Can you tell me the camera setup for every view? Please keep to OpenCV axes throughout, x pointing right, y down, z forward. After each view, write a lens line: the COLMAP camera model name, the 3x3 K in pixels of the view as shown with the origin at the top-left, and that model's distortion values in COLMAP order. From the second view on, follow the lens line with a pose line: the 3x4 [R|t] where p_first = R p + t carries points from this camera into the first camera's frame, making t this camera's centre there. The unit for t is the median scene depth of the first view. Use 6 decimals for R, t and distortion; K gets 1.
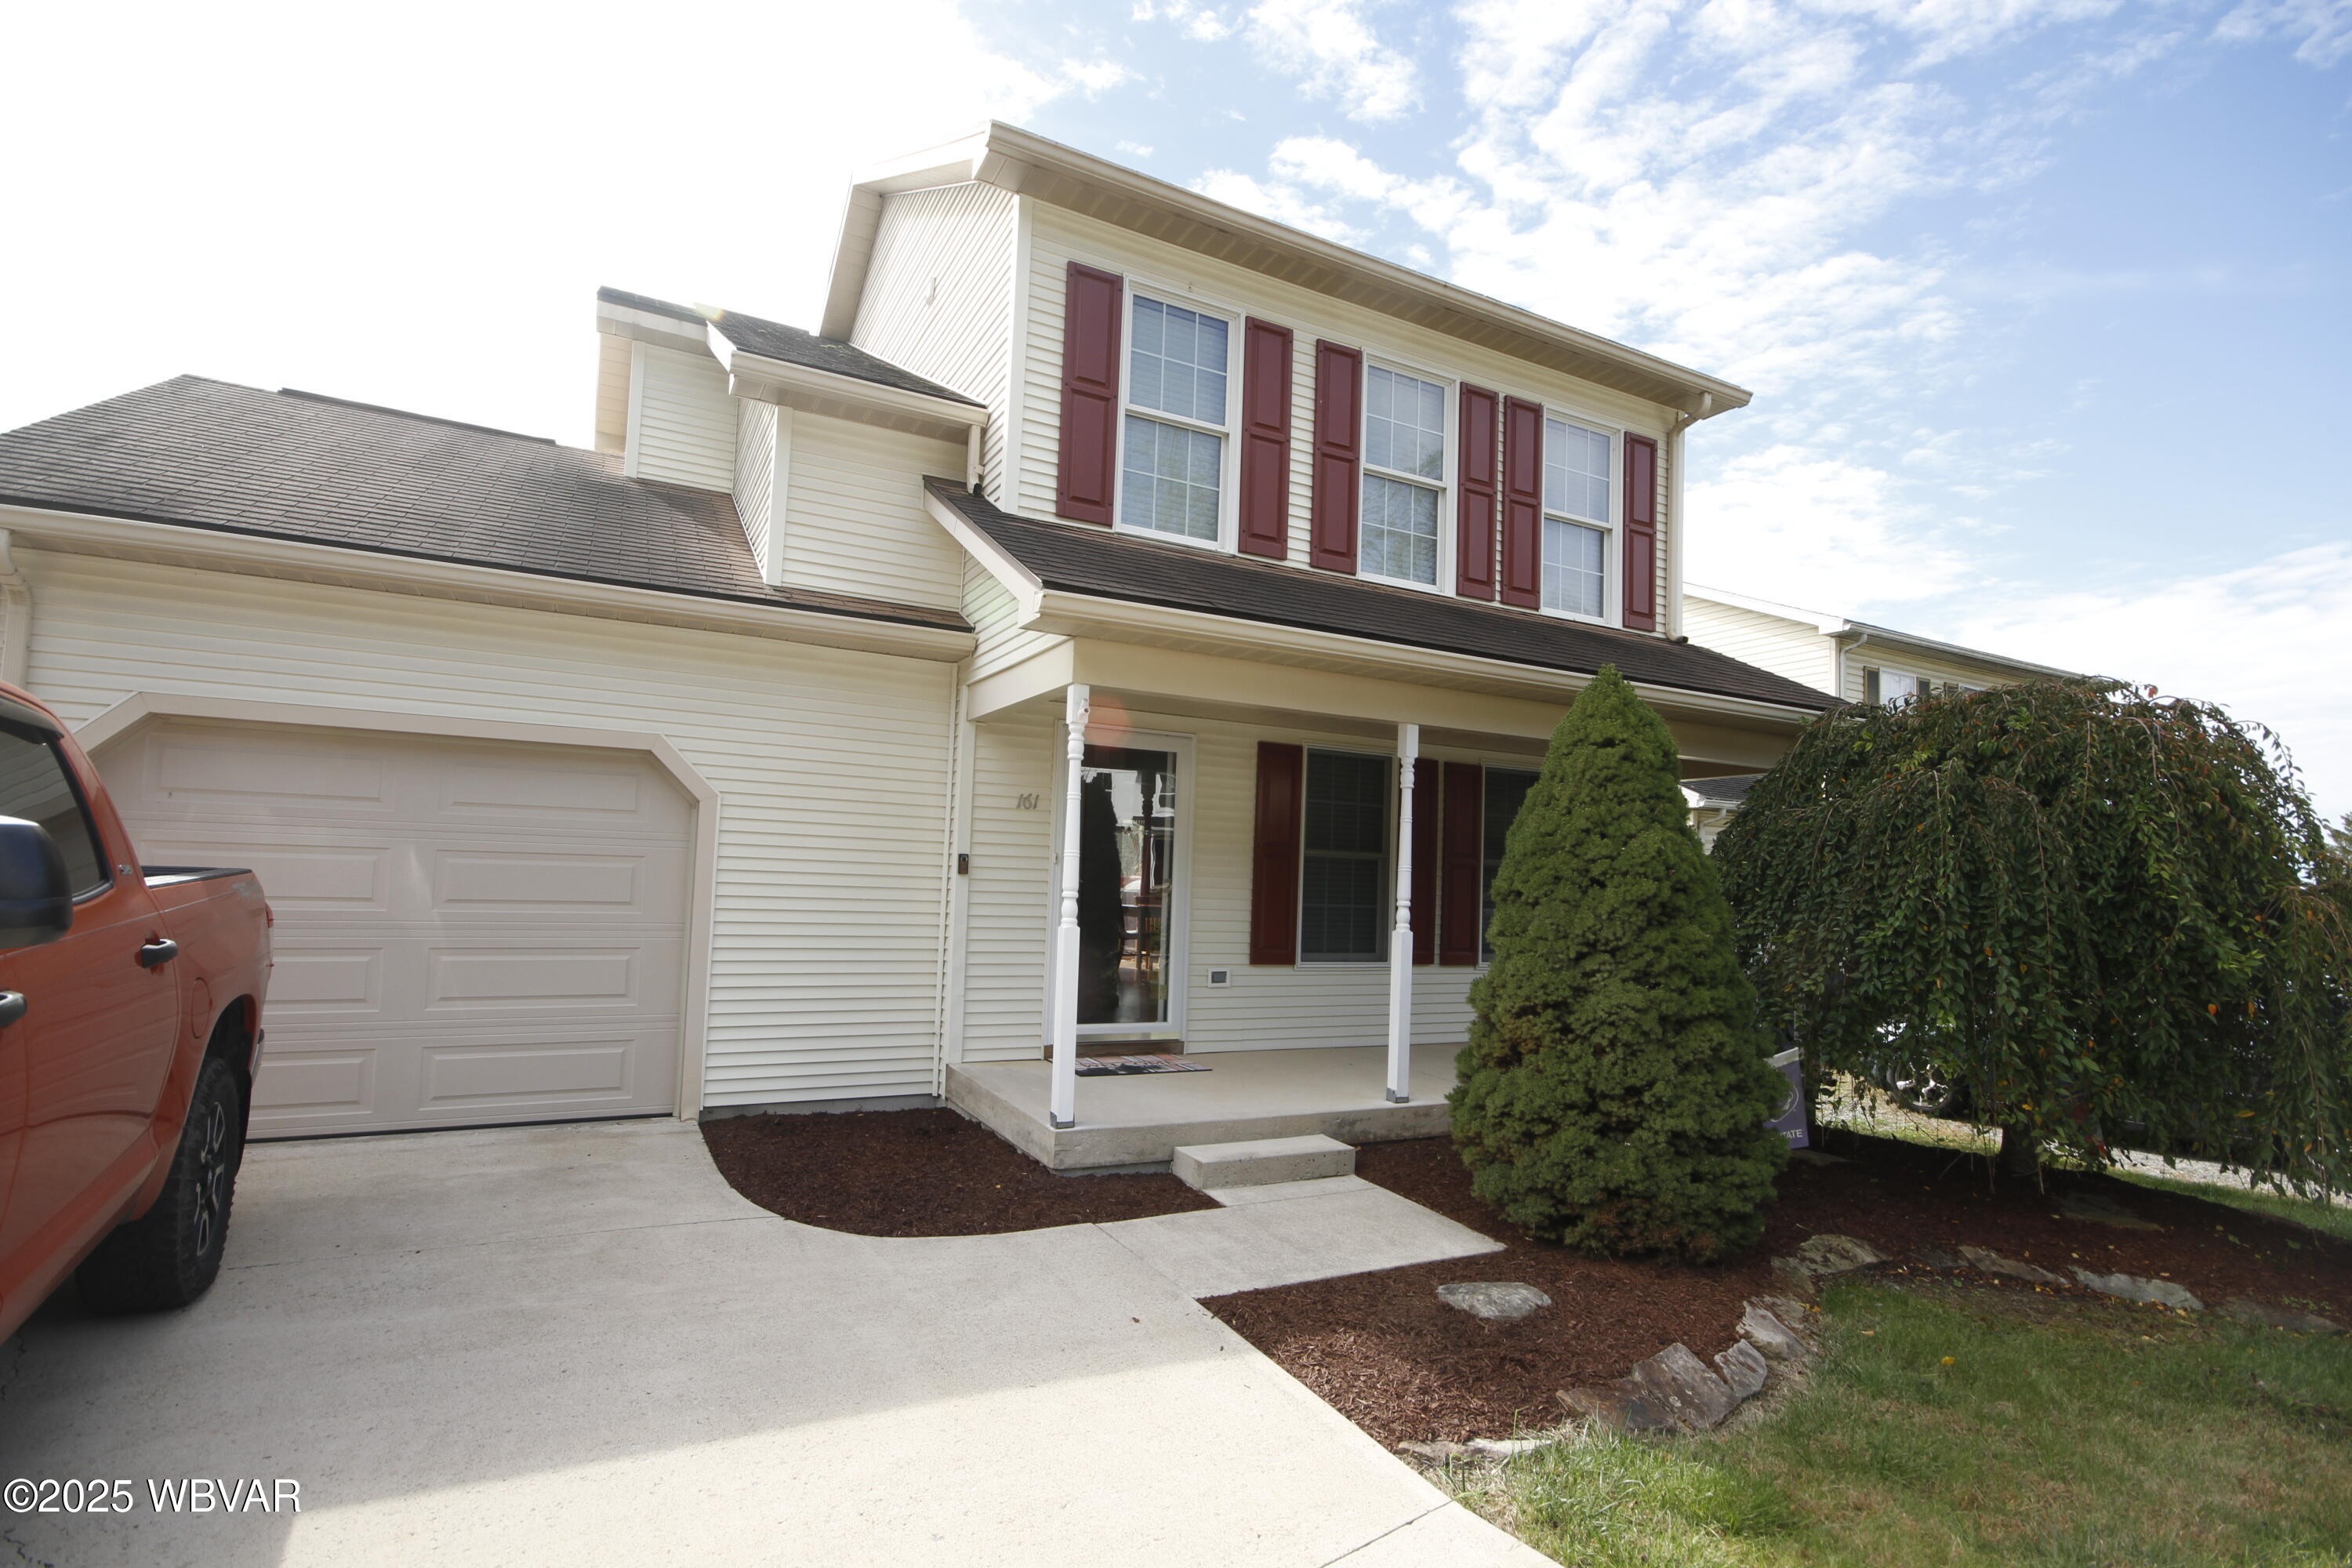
lens RADIAL K [[1110.2, 0, 1178.4], [0, 1110.2, 818.2], [0, 0, 1]] dist [0.000743, -0.000356]
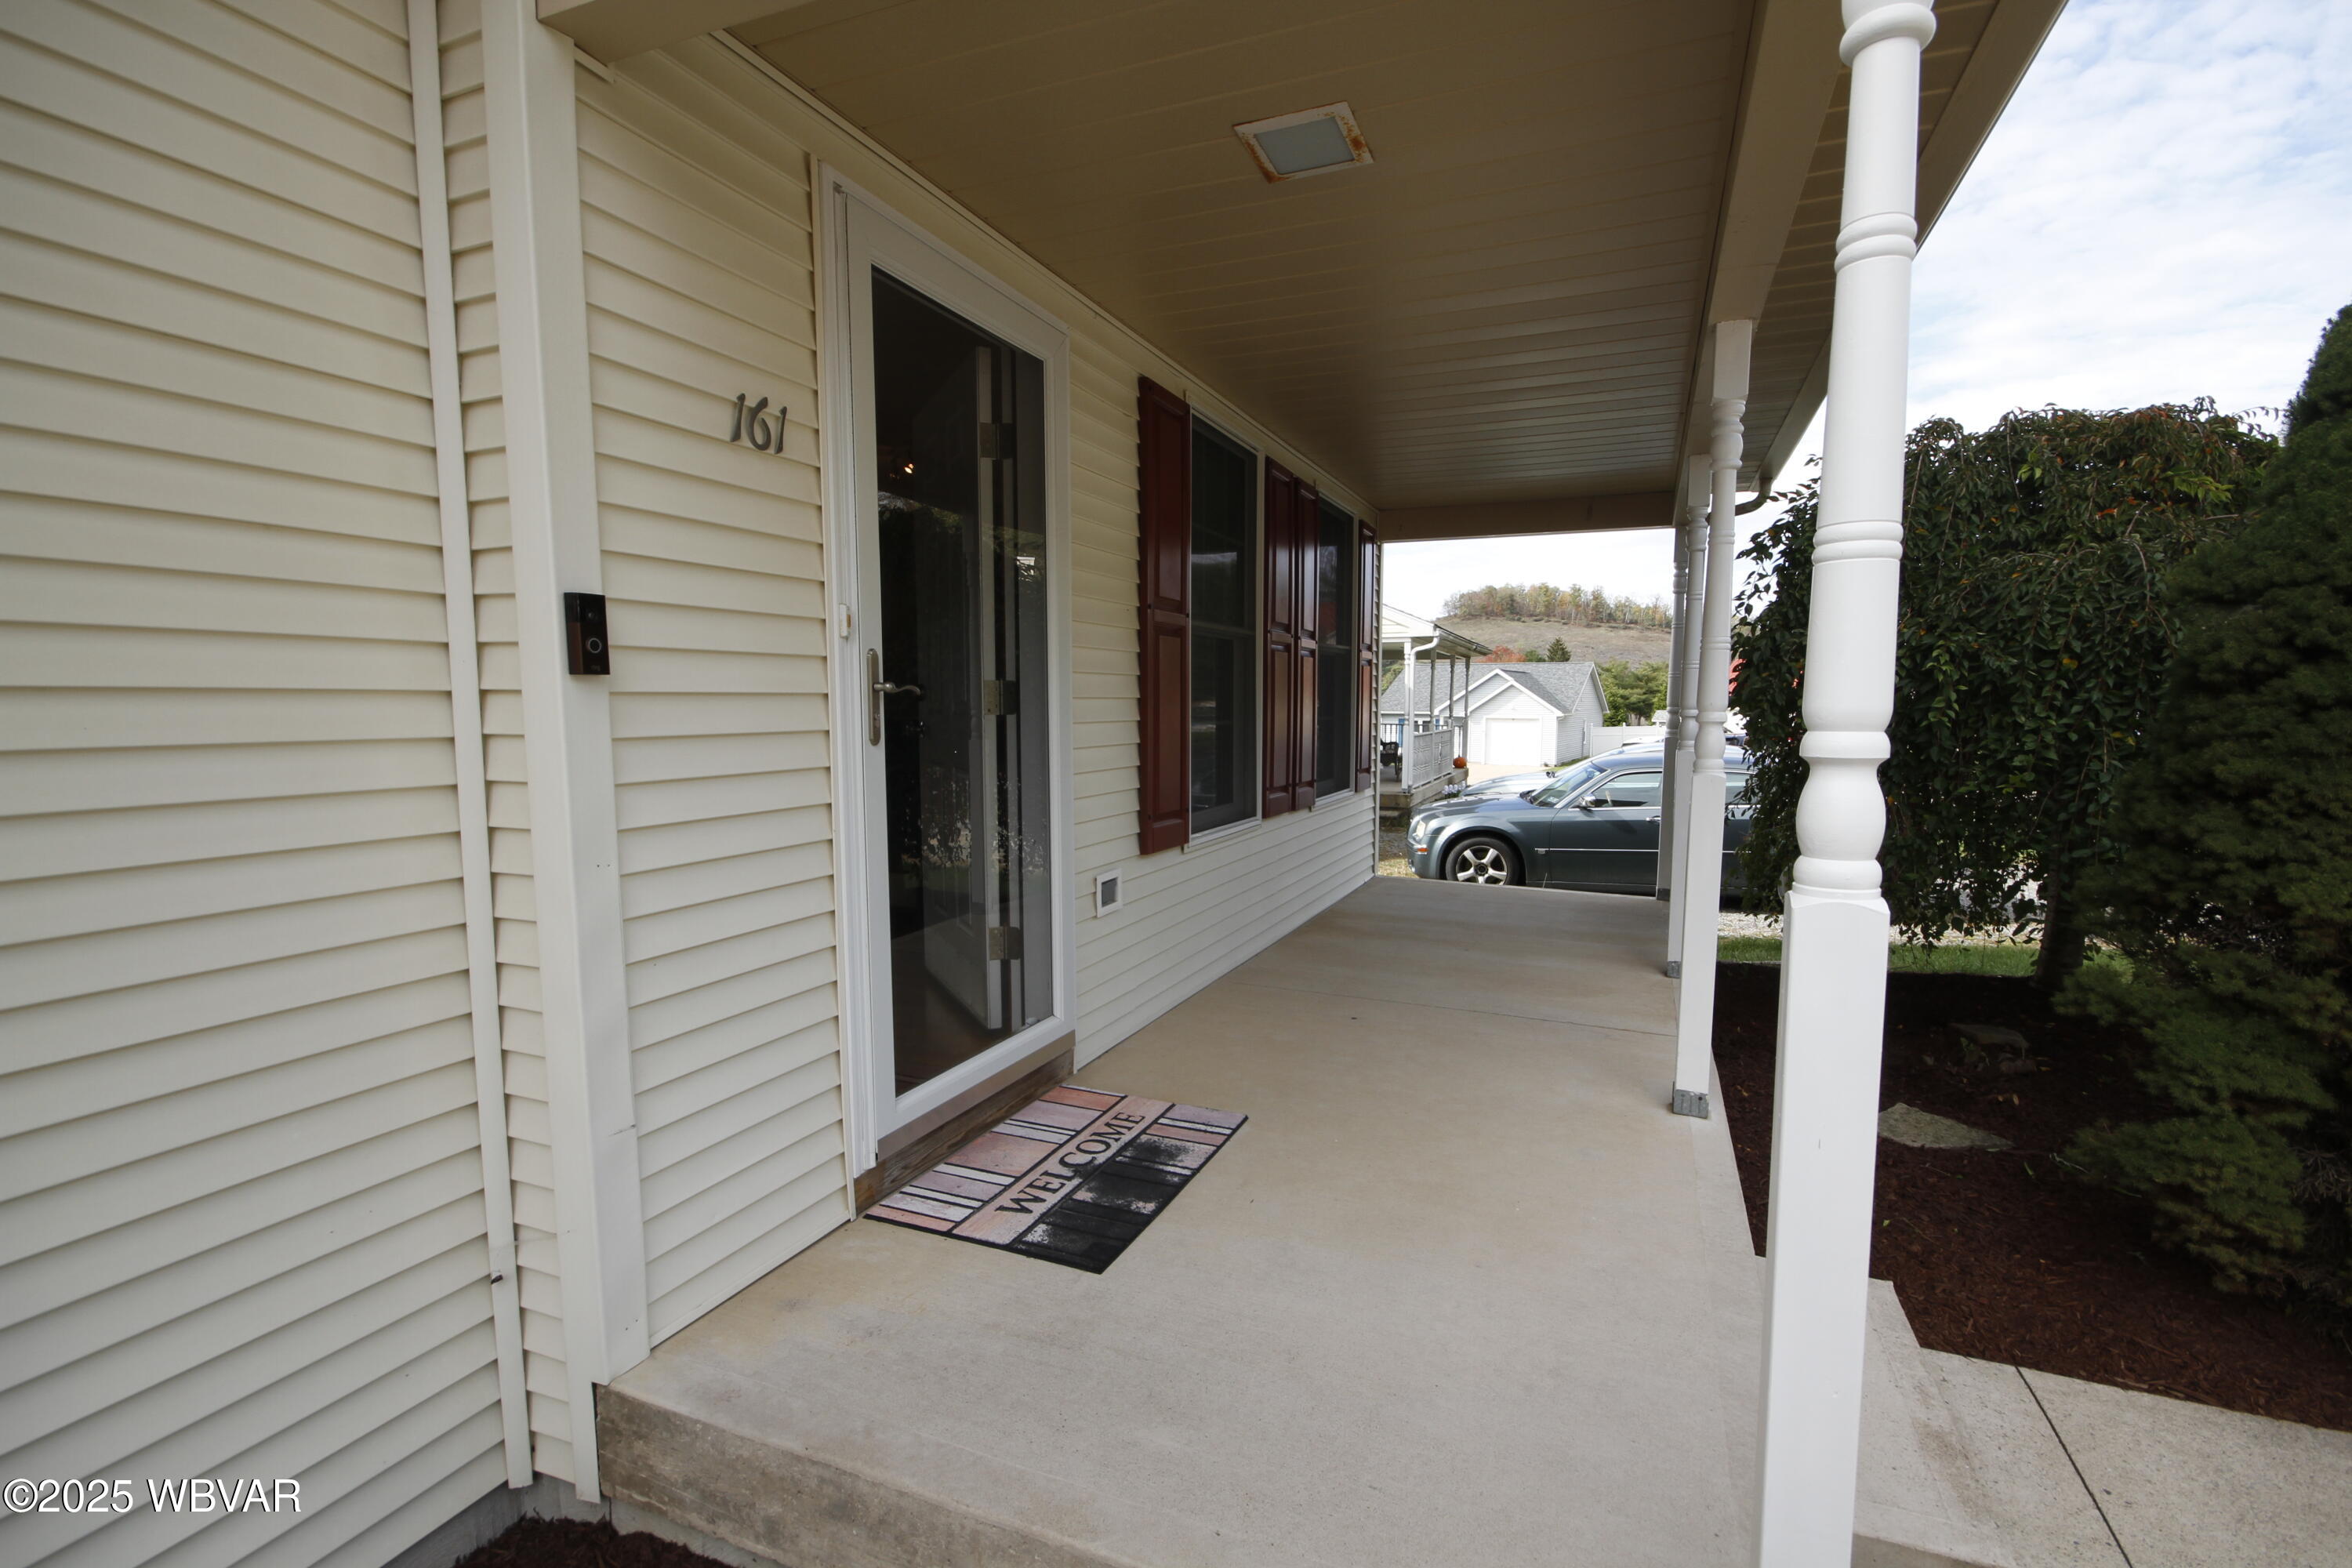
lens RADIAL K [[1110.2, 0, 1178.4], [0, 1110.2, 818.2], [0, 0, 1]] dist [0.000743, -0.000356]
pose [[0.762166, -0.100966, 0.639460, -0.279844], [-0.013865, 0.984991, 0.172049, 0.040169], [-0.647233, -0.139996, 0.749326, 0.777142]]
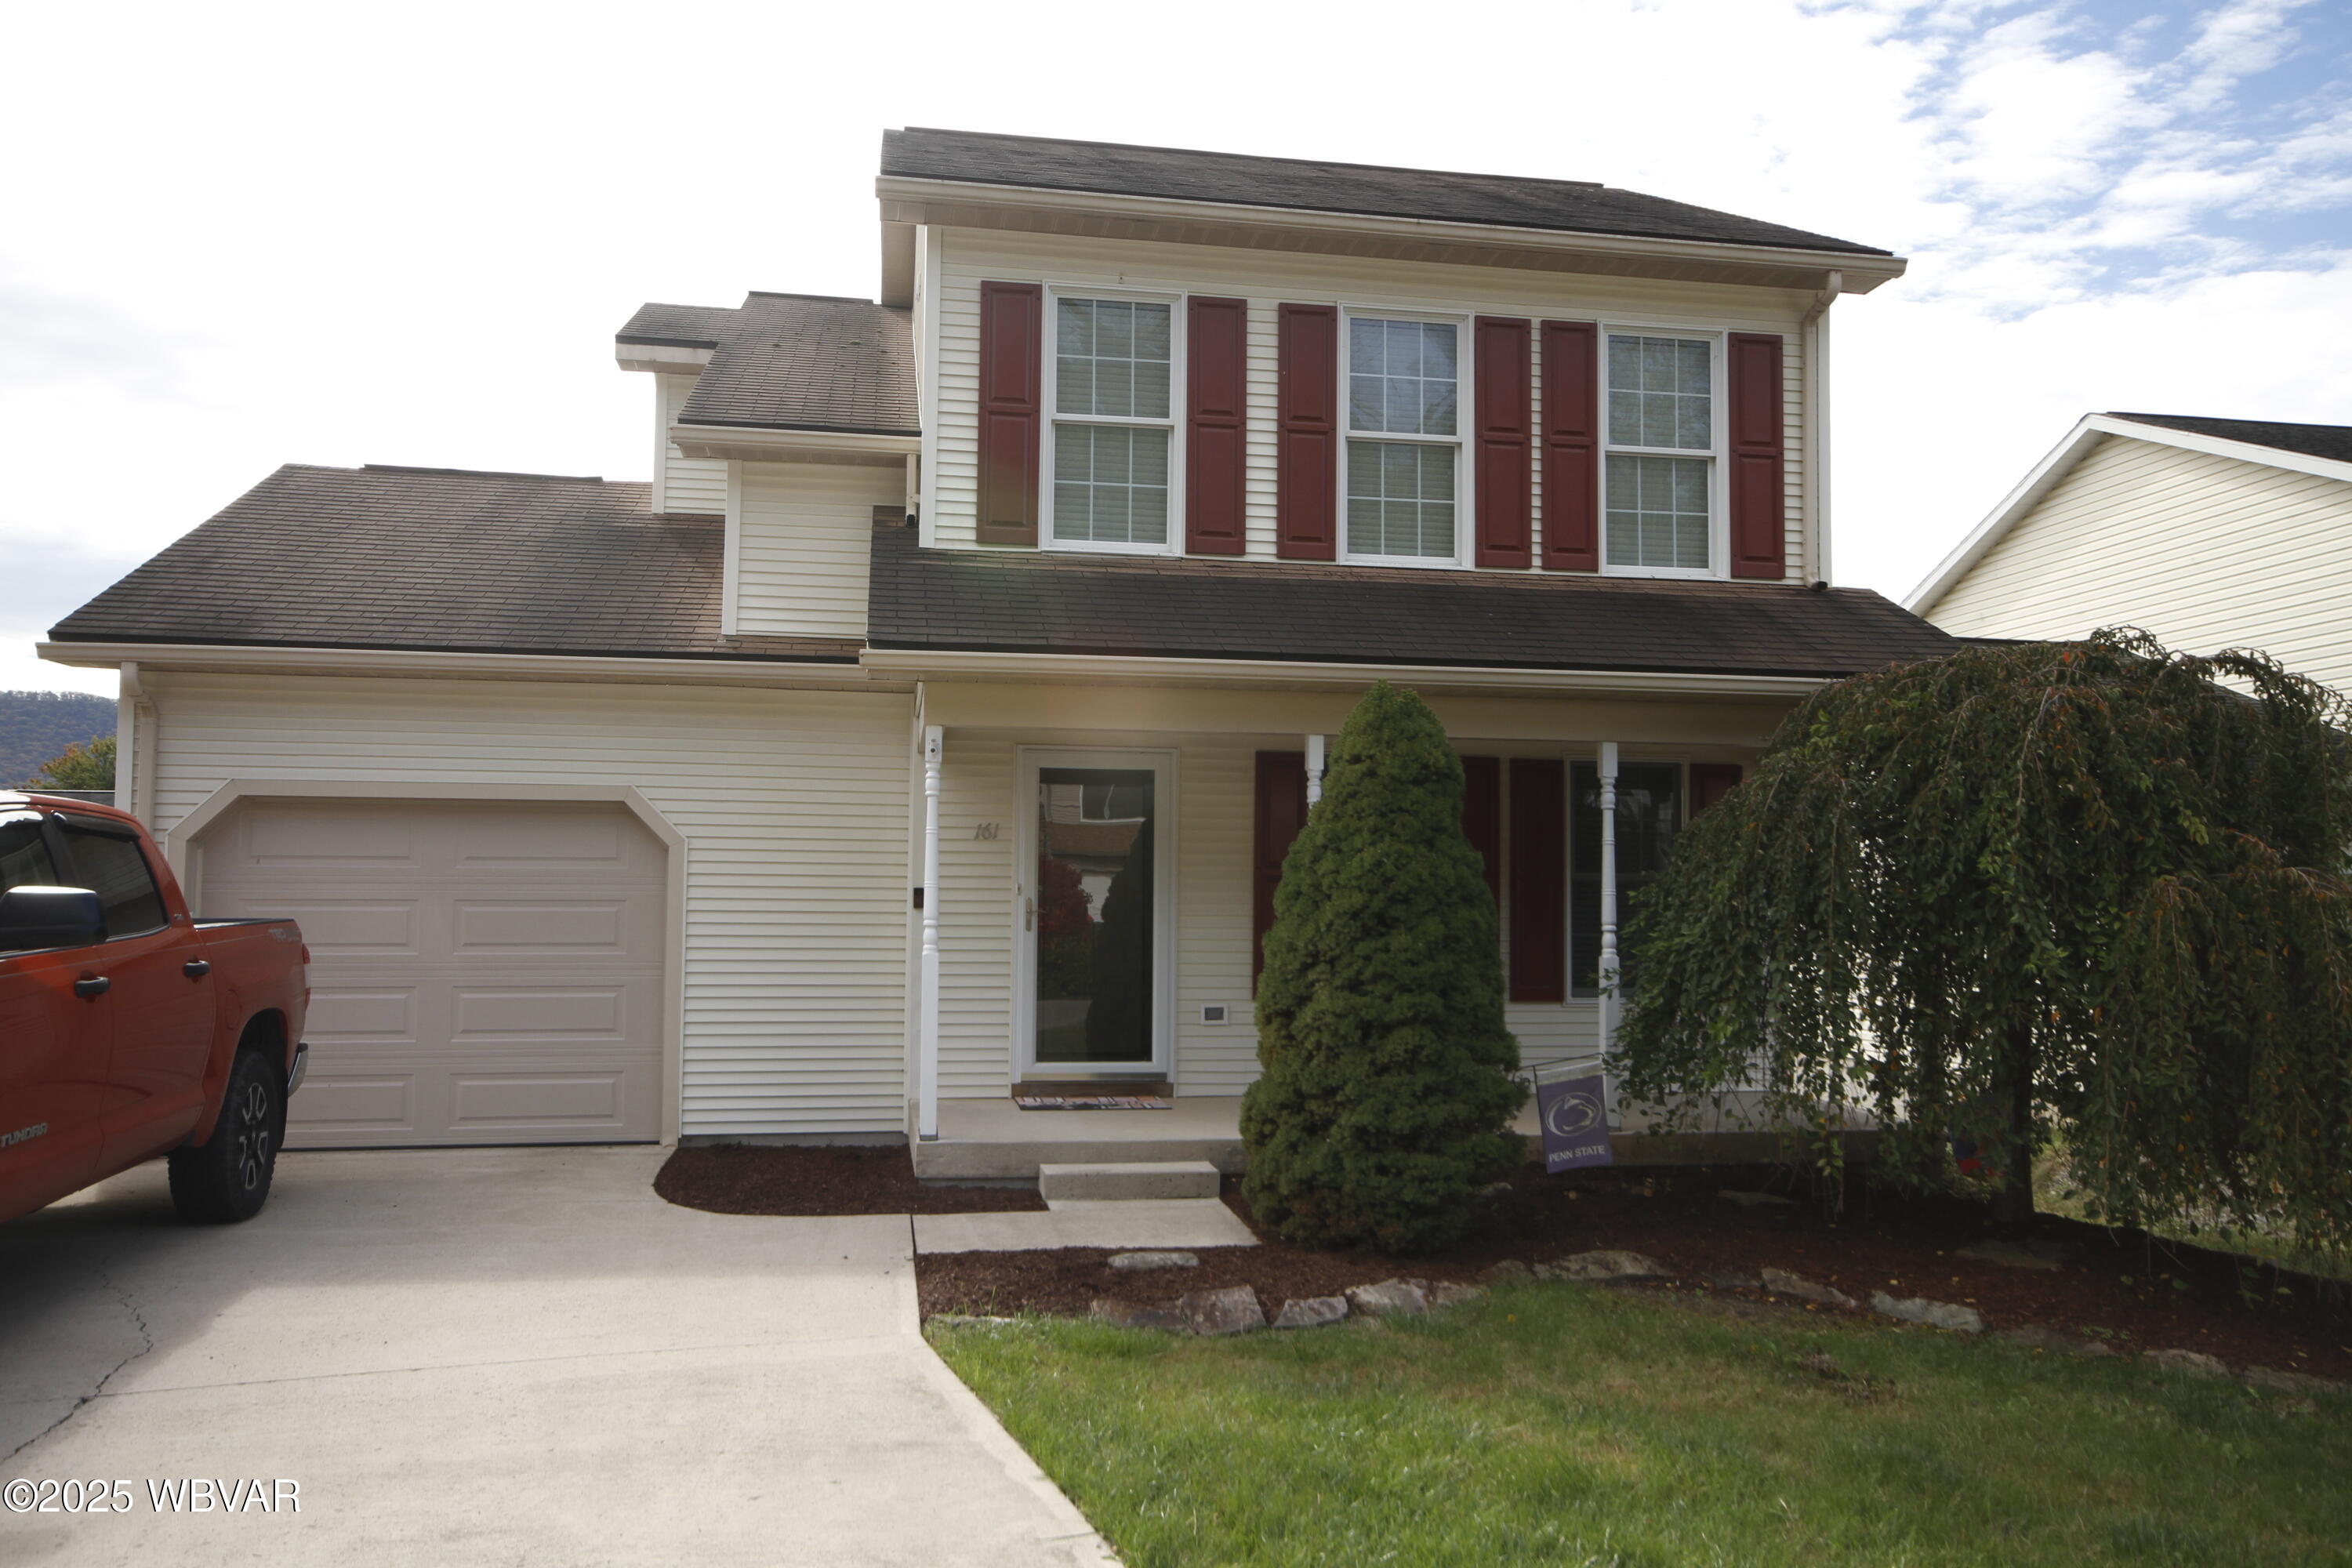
lens RADIAL K [[1701.9, 0, 1180.3], [0, 1701.9, 829.6], [0, 0, 1]] dist [-0.001718, 0.003148]
pose [[0.953737, -0.043422, -0.297490, 0.522457], [0.043865, 0.999024, -0.005187, -0.001720], [0.297425, -0.008102, 0.954711, -0.408007]]
